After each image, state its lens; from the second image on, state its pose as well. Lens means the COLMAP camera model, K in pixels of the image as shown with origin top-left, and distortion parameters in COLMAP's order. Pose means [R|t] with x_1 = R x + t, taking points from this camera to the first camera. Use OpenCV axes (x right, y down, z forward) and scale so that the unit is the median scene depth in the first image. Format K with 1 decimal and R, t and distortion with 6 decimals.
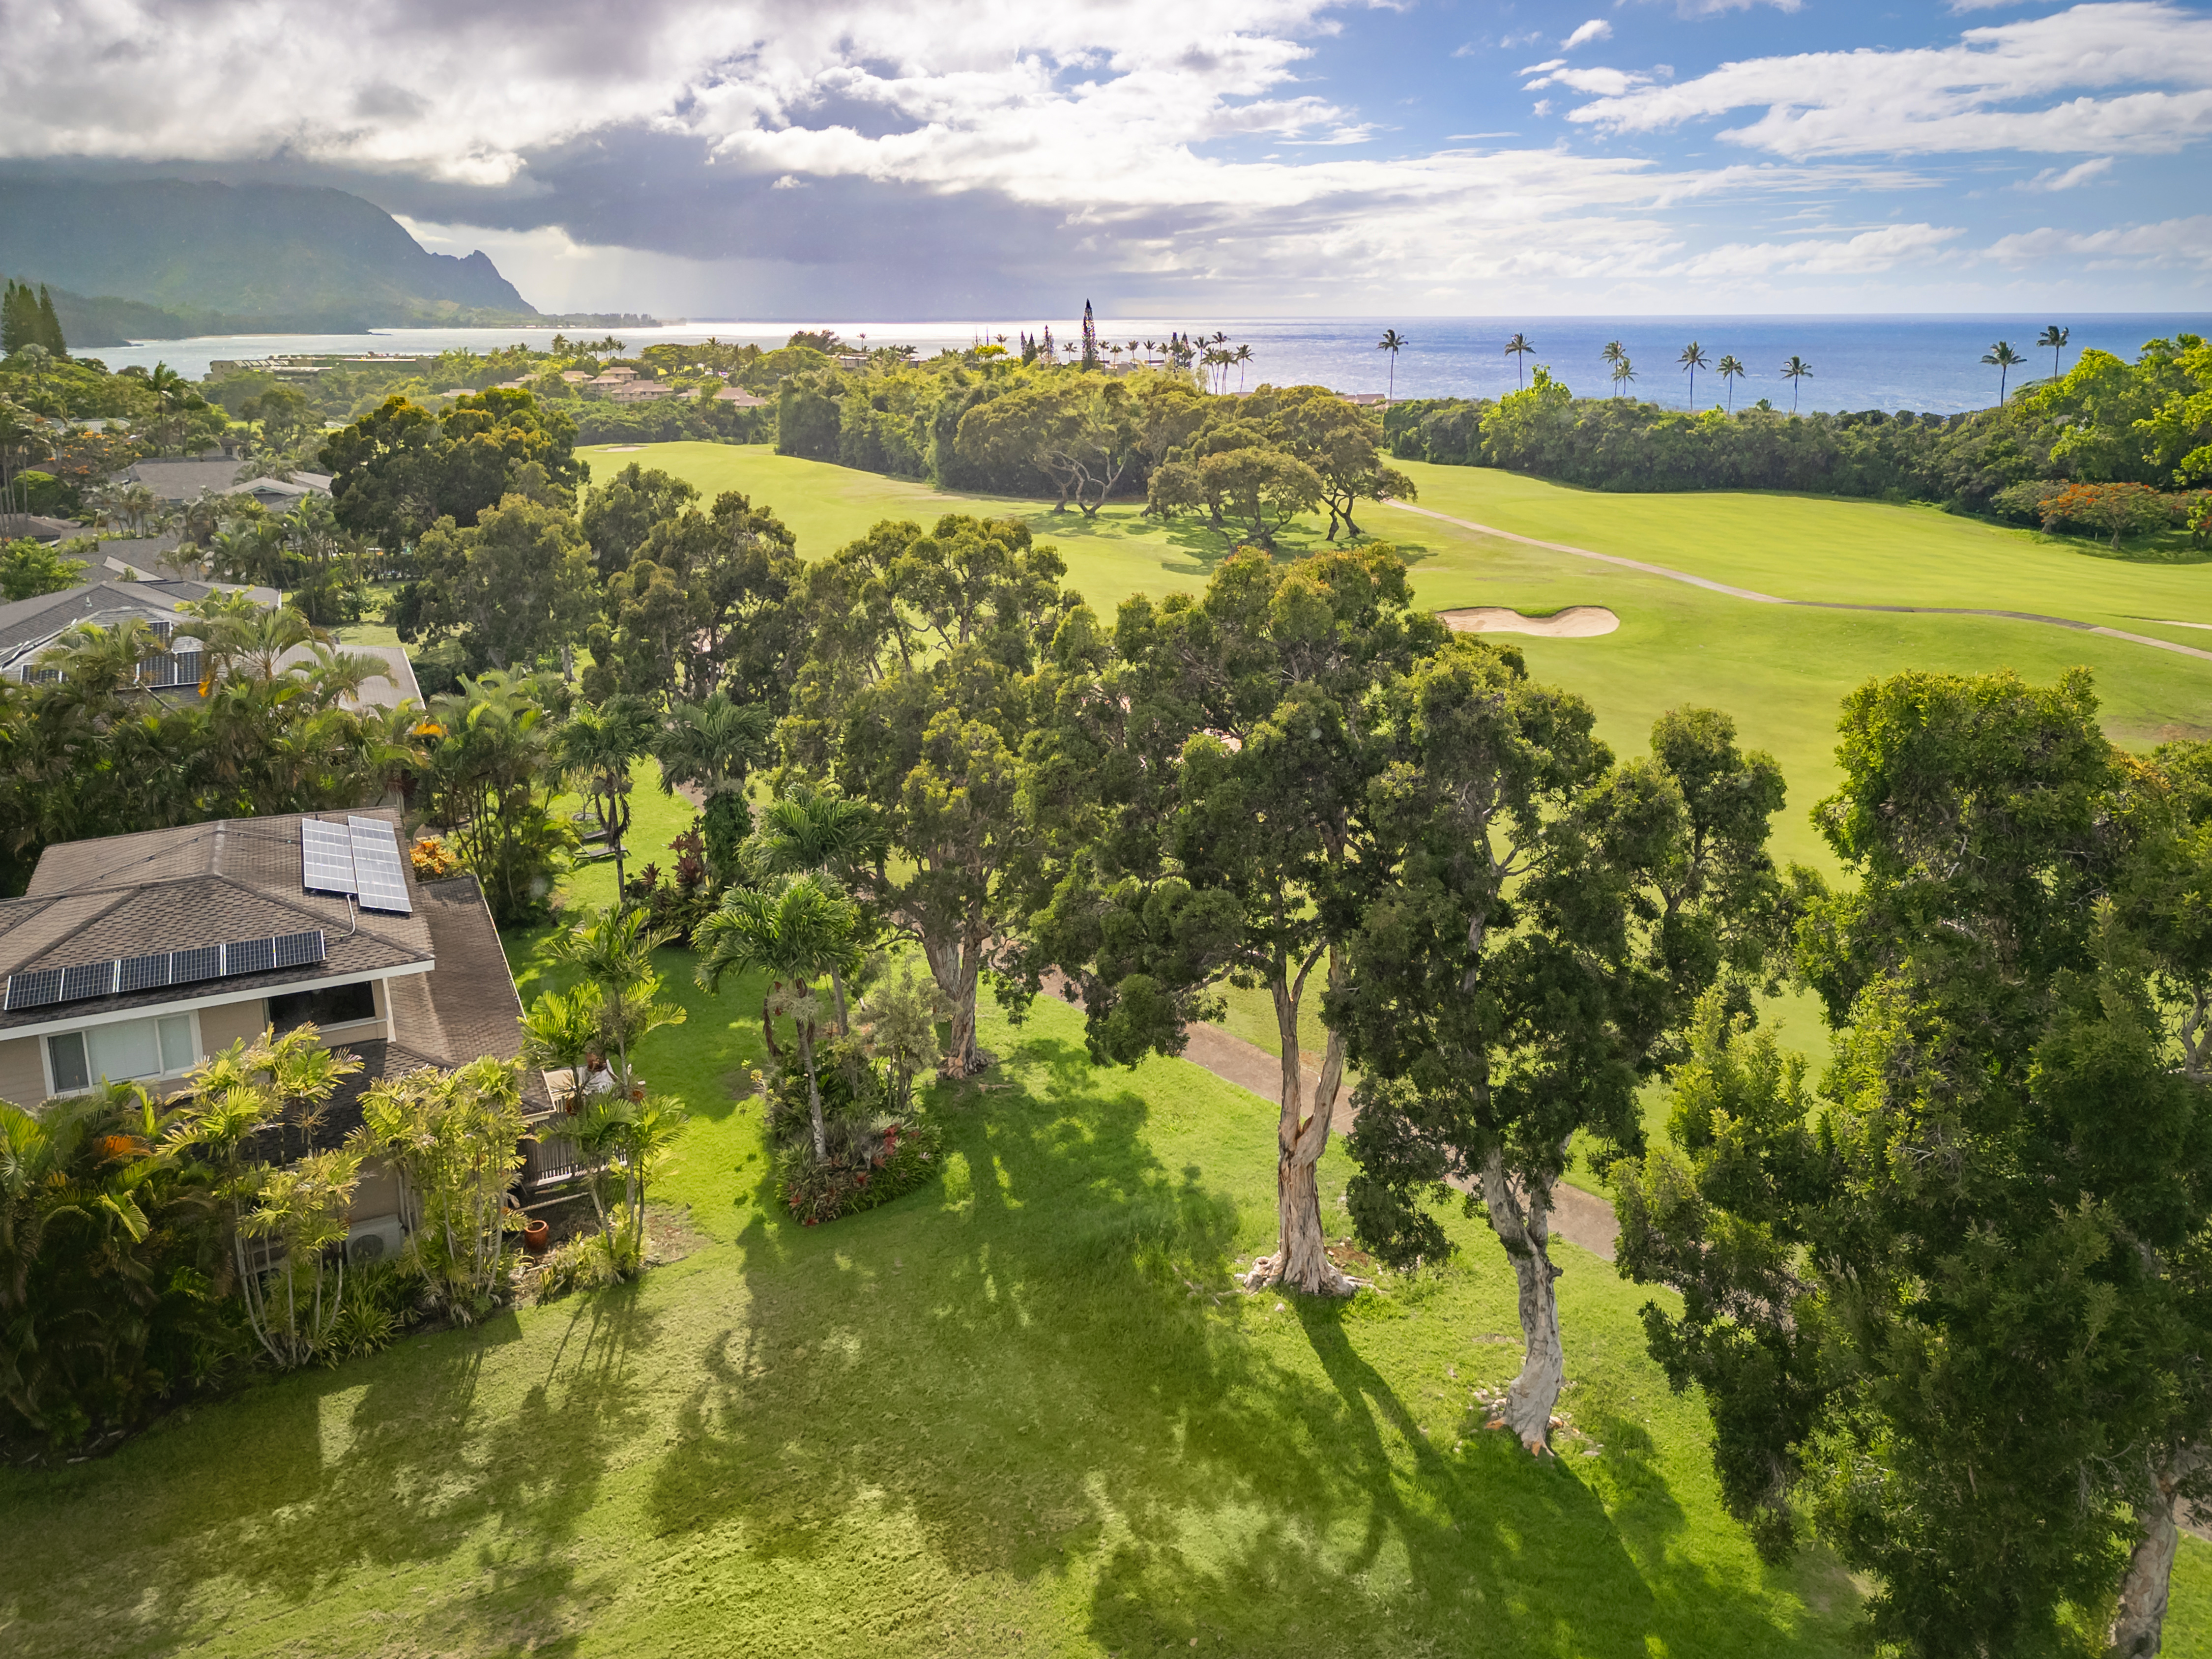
lens RADIAL K [[1585.8, 0, 1105.9], [0, 1585.8, 748.8], [0, 0, 1]] dist [0.068885, -0.040916]
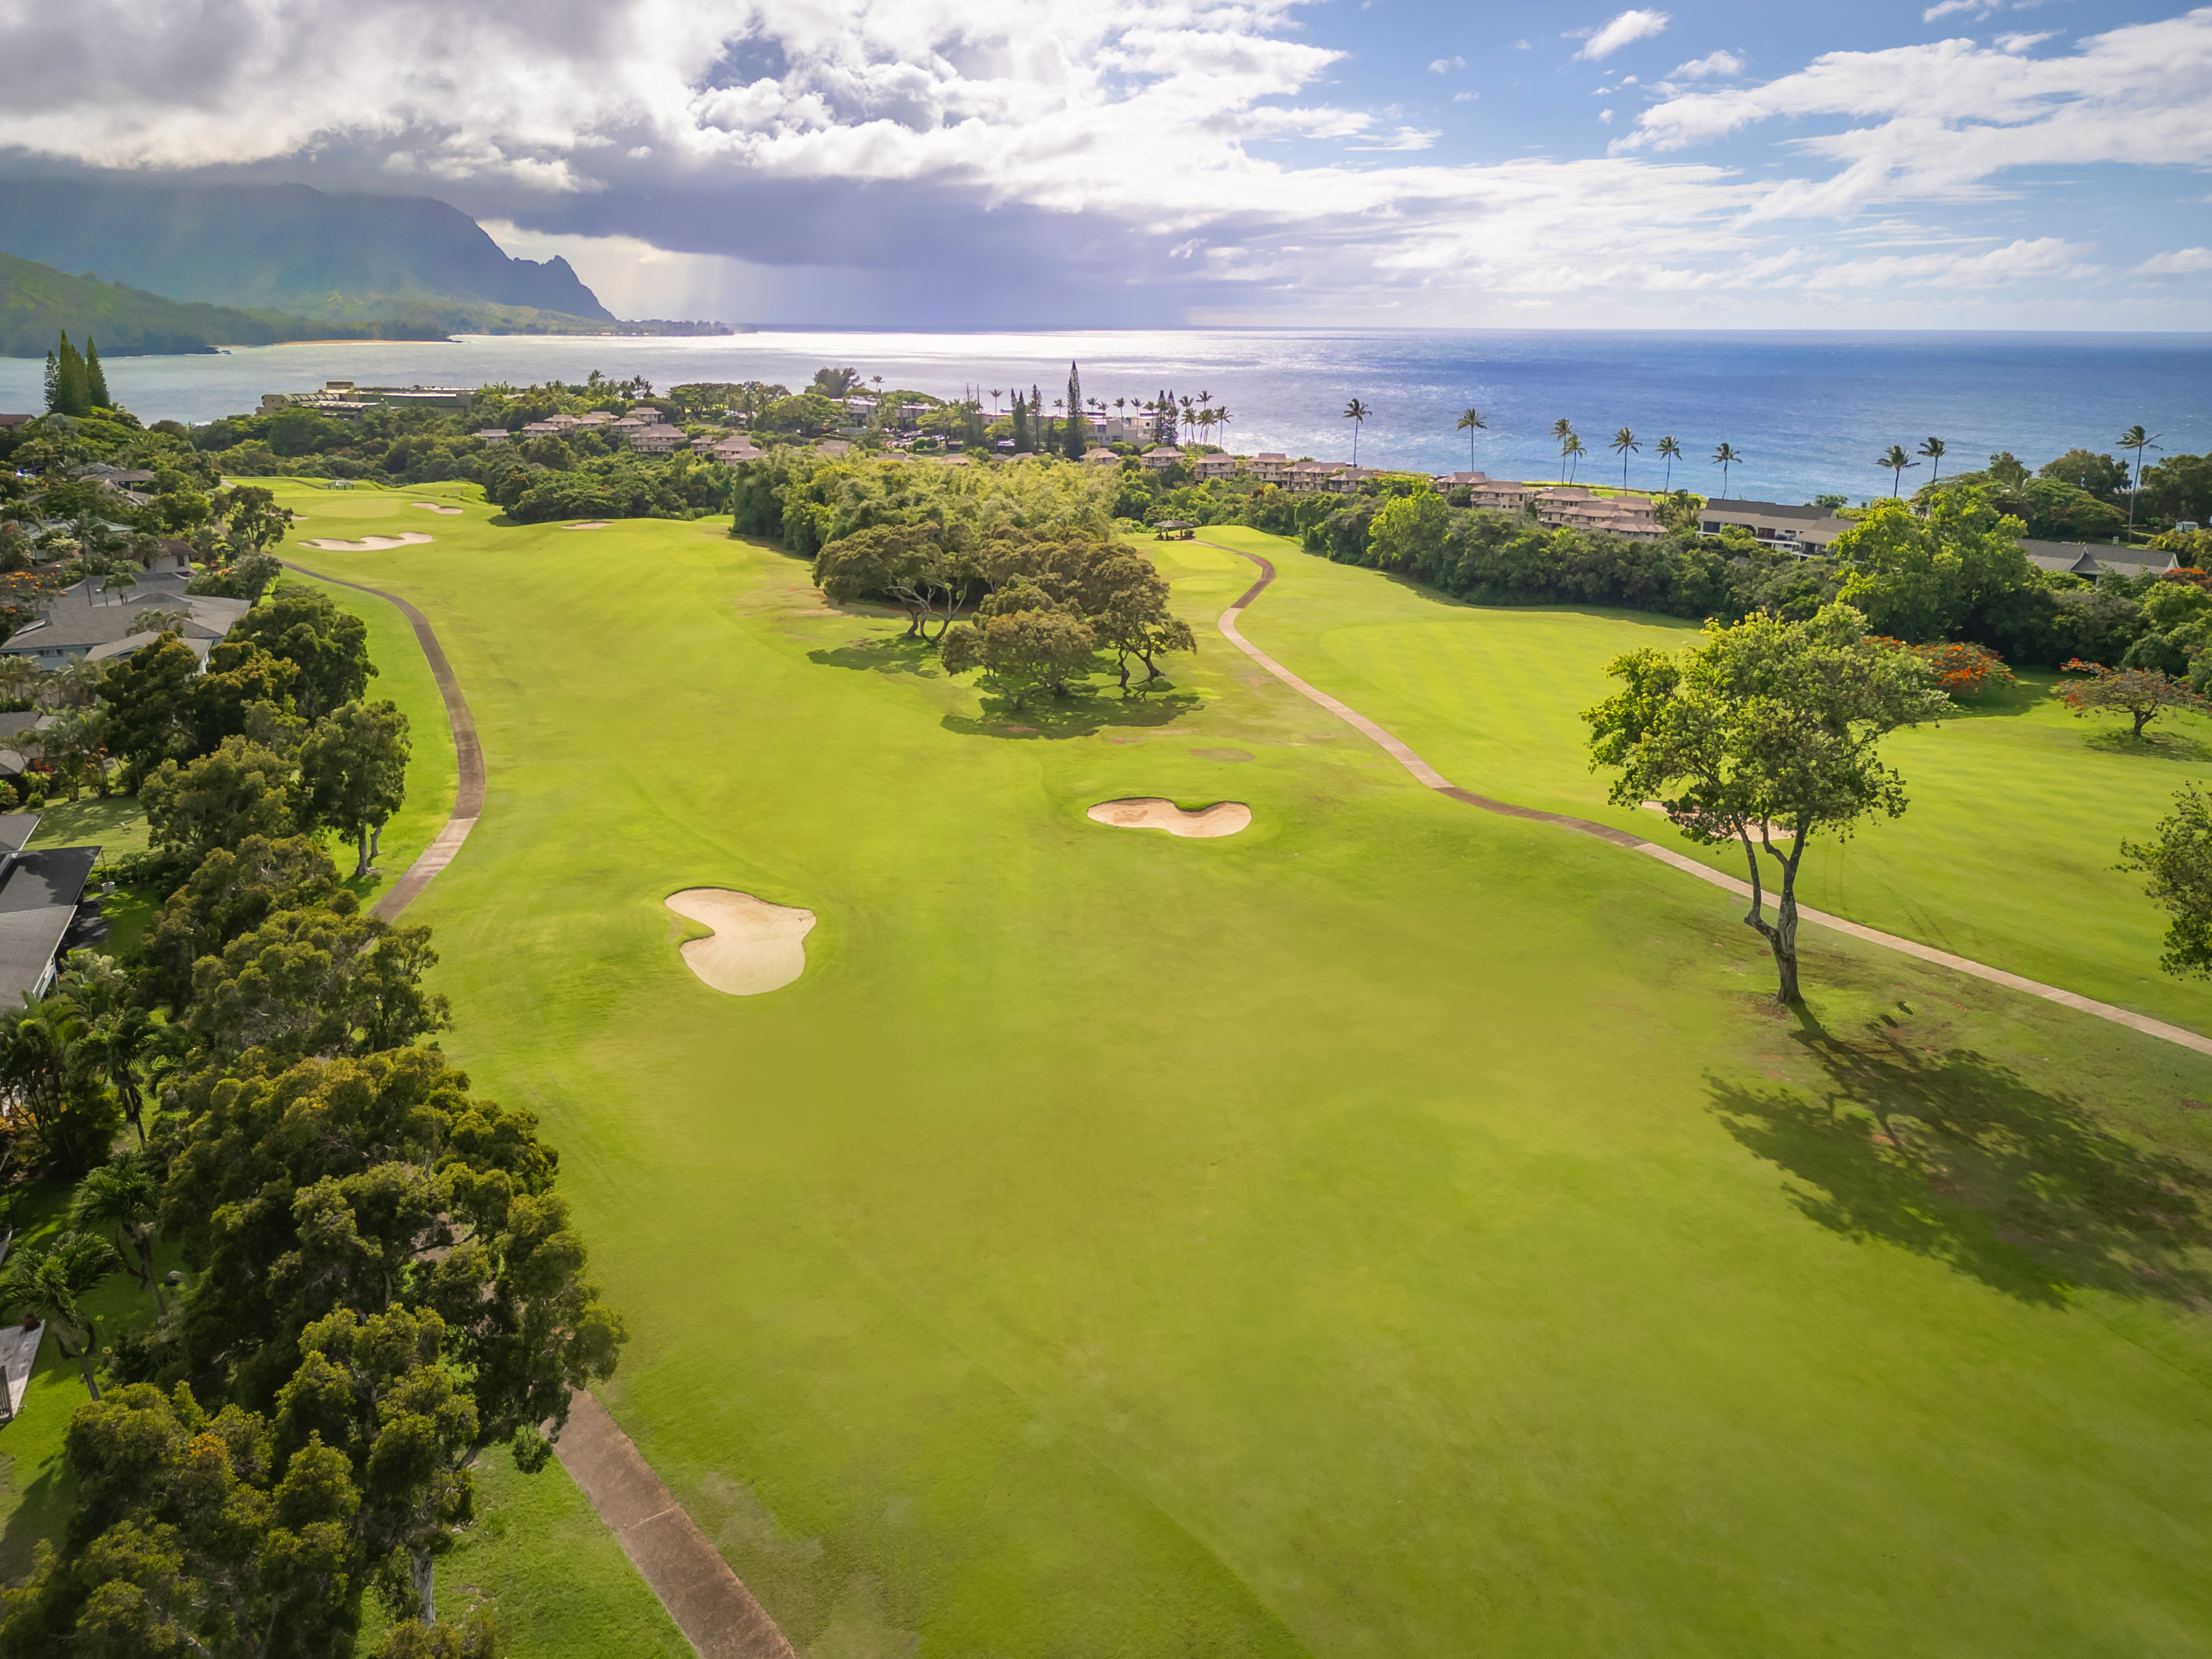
lens RADIAL K [[1542.9, 0, 1106.0], [0, 1542.9, 829.5], [0, 0, 1]] dist [0.054819, -0.003172]
pose [[0.999013, 0.025271, -0.036531, 0.108001], [-0.023411, 0.998450, 0.050499, -0.053619], [0.037751, -0.049594, 0.998056, -0.052087]]
